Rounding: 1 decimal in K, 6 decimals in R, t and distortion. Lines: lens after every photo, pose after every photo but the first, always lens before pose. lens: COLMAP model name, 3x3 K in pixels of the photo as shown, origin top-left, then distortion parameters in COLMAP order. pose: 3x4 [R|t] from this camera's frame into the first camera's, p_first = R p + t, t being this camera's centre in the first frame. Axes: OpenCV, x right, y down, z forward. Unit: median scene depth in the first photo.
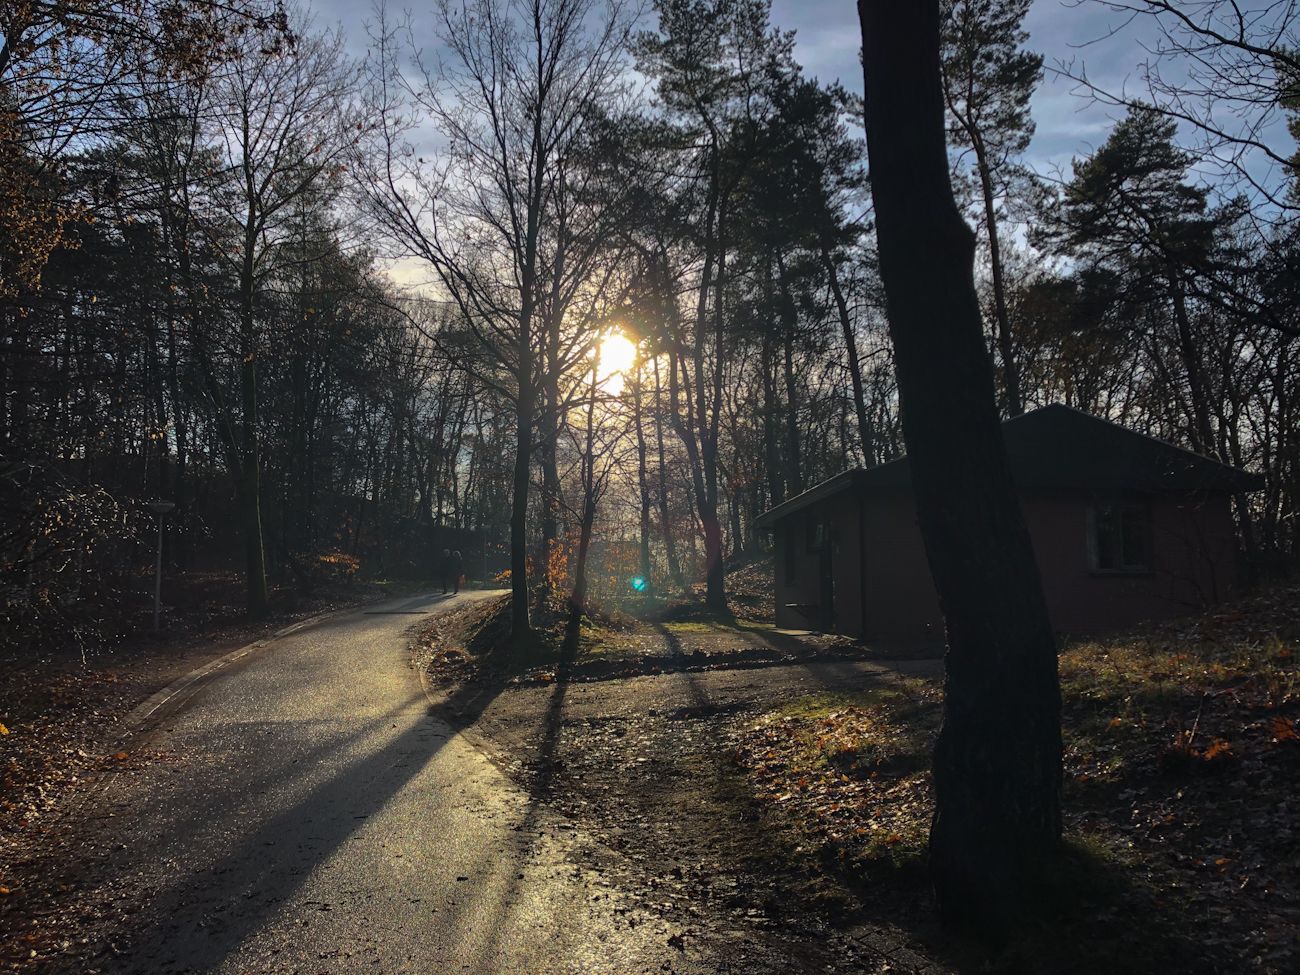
lens RADIAL K [[1059.7, 0, 650.0], [0, 1059.7, 487.5], [0, 0, 1]] dist [0.012535, 0.013733]
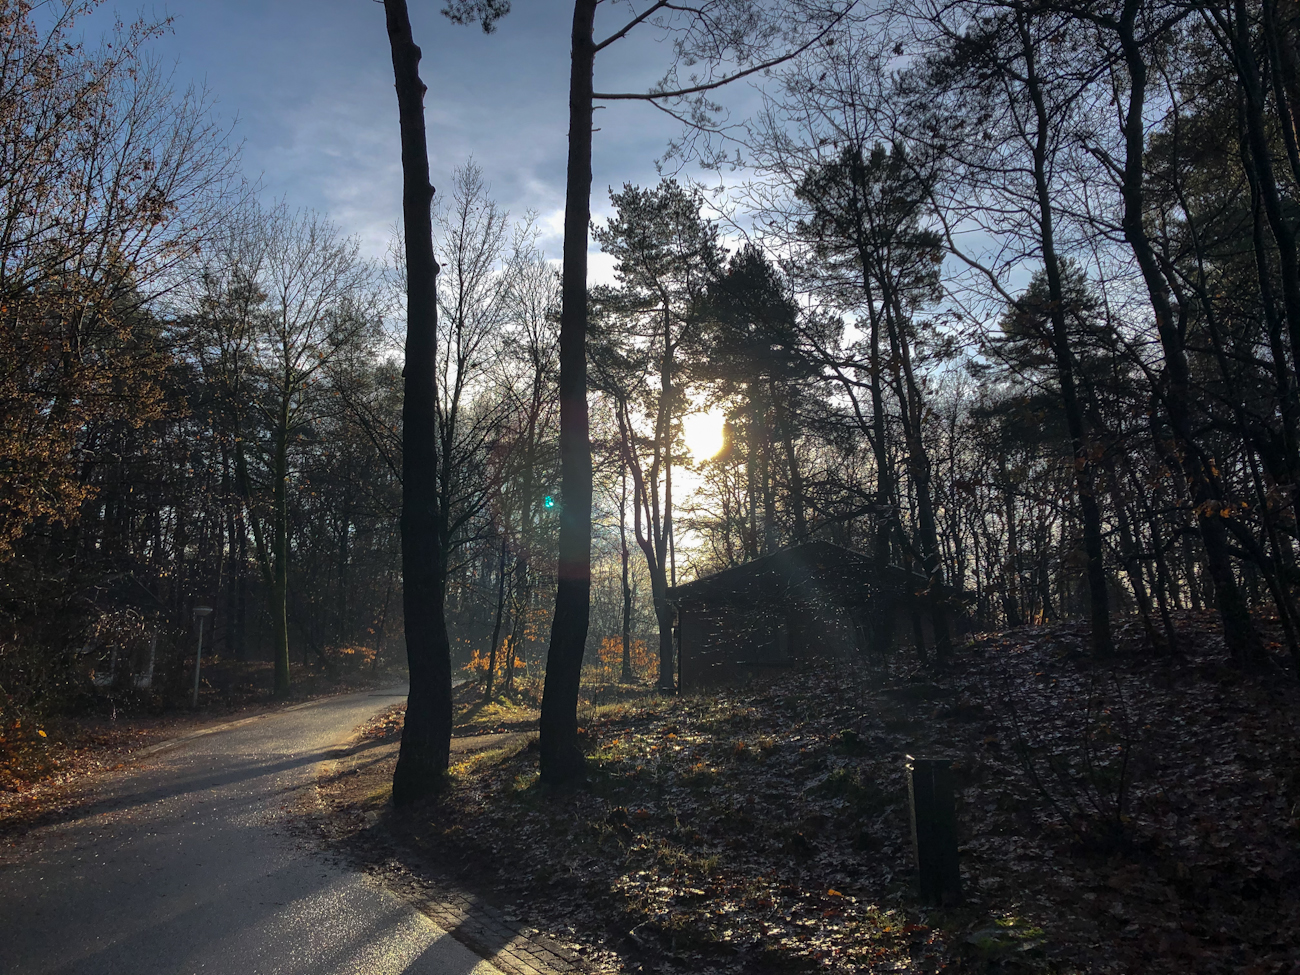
lens RADIAL K [[1059.7, 0, 650.0], [0, 1059.7, 487.5], [0, 0, 1]] dist [0.012535, 0.013733]
pose [[0.996184, -0.009562, -0.086748, 0.149183], [0.002109, 0.996327, -0.085608, -0.014870], [0.087248, 0.085098, 0.992545, -0.198709]]
